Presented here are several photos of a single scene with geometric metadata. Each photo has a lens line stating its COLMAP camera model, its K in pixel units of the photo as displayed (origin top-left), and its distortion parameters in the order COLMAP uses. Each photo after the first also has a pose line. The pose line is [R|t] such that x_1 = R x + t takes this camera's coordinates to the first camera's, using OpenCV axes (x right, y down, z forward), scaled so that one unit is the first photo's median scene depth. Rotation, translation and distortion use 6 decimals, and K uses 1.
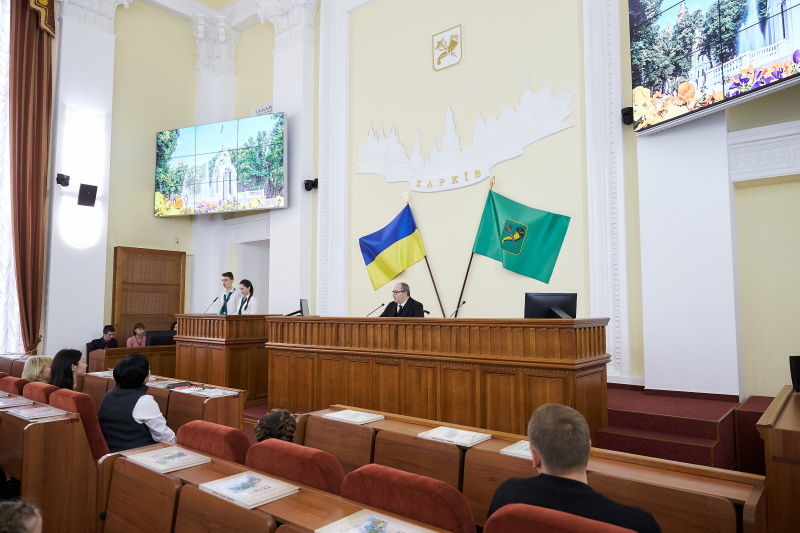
lens RADIAL K [[545.2, 0, 400.0], [0, 545.2, 266.5], [0, 0, 1]] dist [-0.007870, -0.001562]
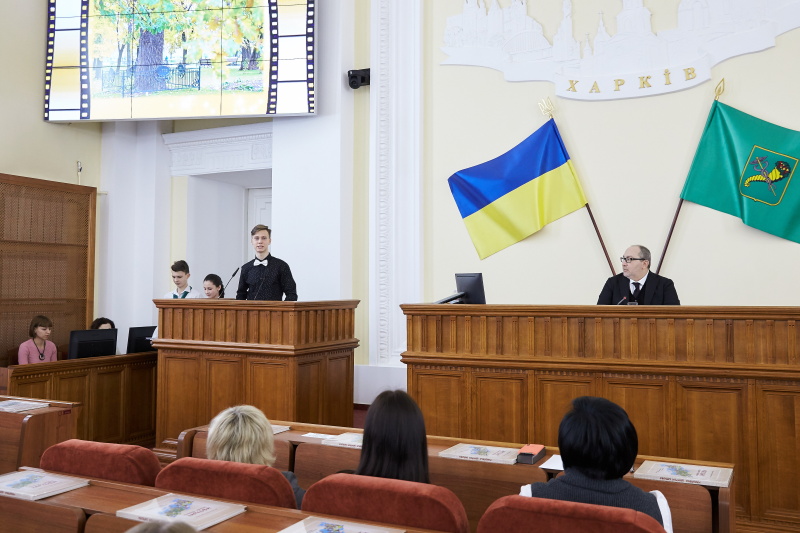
lens RADIAL K [[774.4, 0, 405.1], [0, 774.4, 239.9], [0, 0, 1]] dist [-0.053633, 0.109197]
pose [[0.972185, 0.016233, 0.233652, -0.353529], [-0.019633, 0.999732, 0.012233, 0.014563], [-0.233391, -0.016480, 0.972243, 0.202644]]
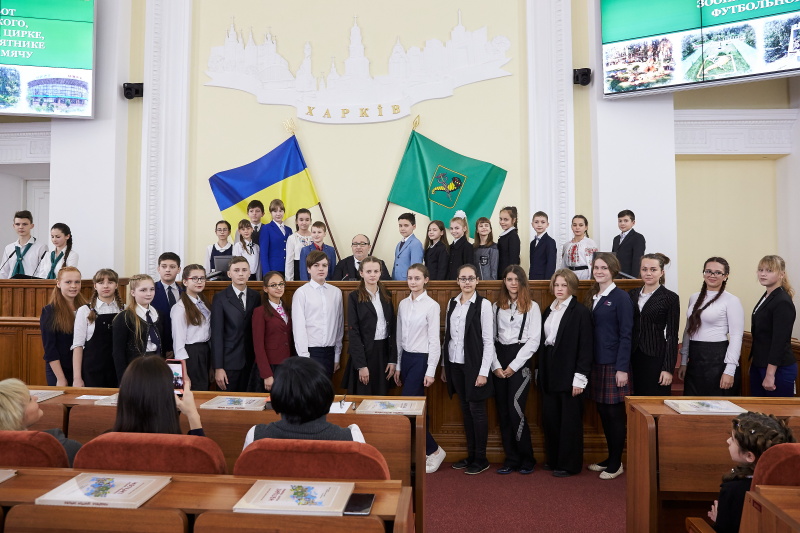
lens RADIAL K [[595.8, 0, 401.6], [0, 595.8, 245.9], [0, 0, 1]] dist [-0.109321, 0.087009]
pose [[0.819708, 0.018230, 0.572492, -0.349898], [-0.041875, 0.998726, 0.028155, 0.014195], [-0.571249, -0.047051, 0.819427, 0.216459]]
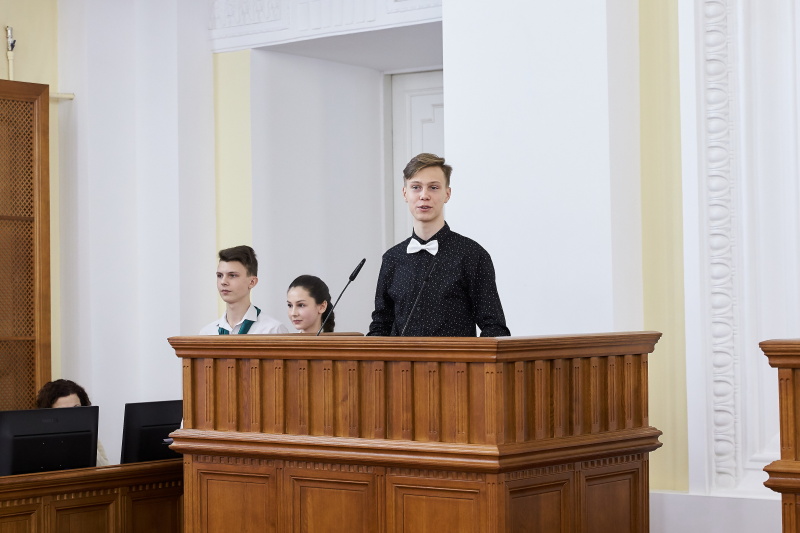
lens RADIAL K [[1789.9, 0, 384.3], [0, 1789.9, 264.6], [0, 0, 1]] dist [-0.021056, -0.010157]
pose [[0.999740, -0.013321, 0.018502, -0.339638], [0.012378, 0.998664, 0.050168, 0.020233], [-0.019146, -0.049926, 0.998569, 0.248978]]
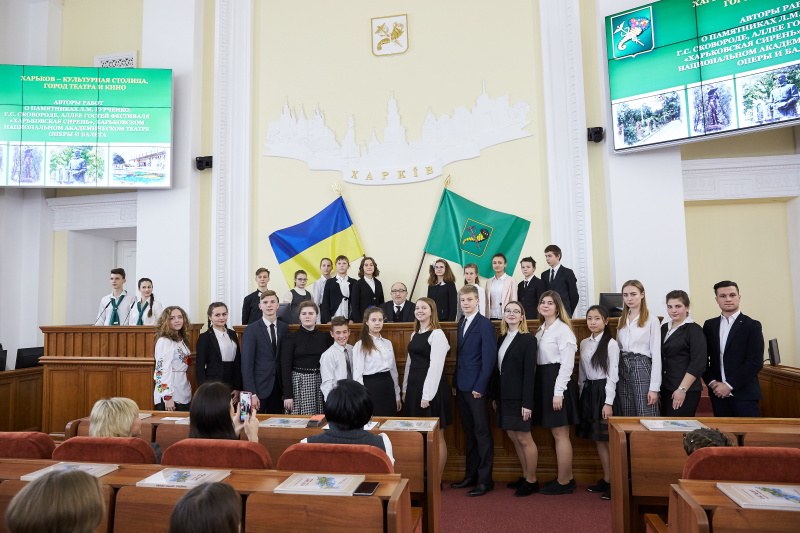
lens RADIAL K [[562.1, 0, 400.0], [0, 562.1, 266.5], [0, 0, 1]] dist [-0.107732, 0.091527]
pose [[0.870992, 0.020194, 0.490882, -0.358622], [-0.017305, 0.999796, -0.010423, 0.009092], [-0.490992, 0.000584, 0.871164, 0.157052]]
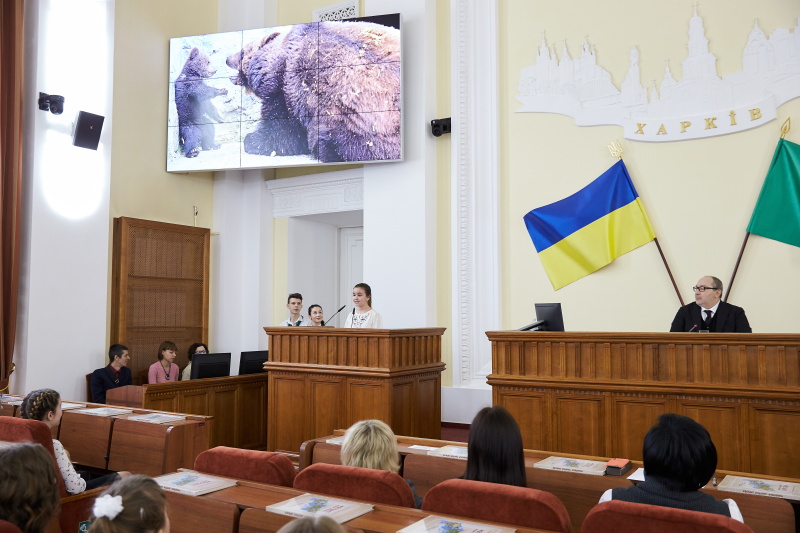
lens RADIAL K [[713.8, 0, 400.0], [0, 713.8, 266.5], [0, 0, 1]] dist [-0.046713, 0.104980]
pose [[0.991137, 0.009880, 0.132475, -0.371922], [-0.010755, 0.999925, 0.005894, 0.013163], [-0.132407, -0.007267, 0.991169, 0.188922]]
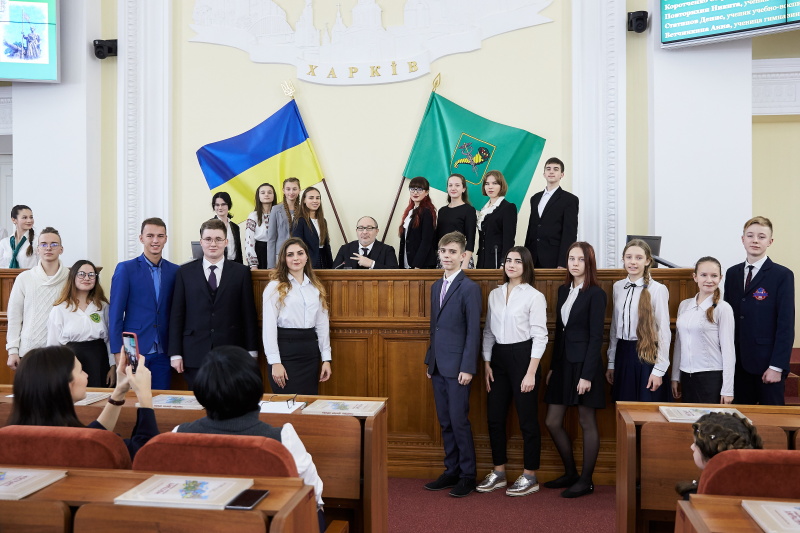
lens RADIAL K [[722.3, 0, 413.7], [0, 722.3, 262.9], [0, 0, 1]] dist [-0.074350, 0.096144]
pose [[0.857253, -0.006753, 0.514850, -0.319026], [-0.037372, 0.996461, 0.075297, 0.013017], [-0.513537, -0.083789, 0.853967, 0.167035]]
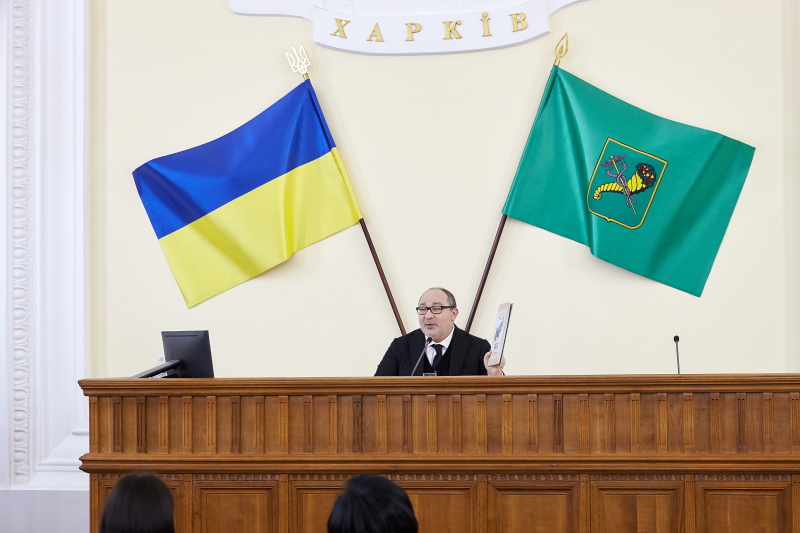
lens RADIAL K [[1551.0, 0, 432.2], [0, 1551.0, 307.7], [0, 0, 1]] dist [-0.011935, 0.027562]
pose [[0.866691, 0.009720, 0.498751, -0.454602], [-0.031264, 0.998903, 0.034860, 0.003229], [-0.497865, -0.045806, 0.866044, 0.024296]]
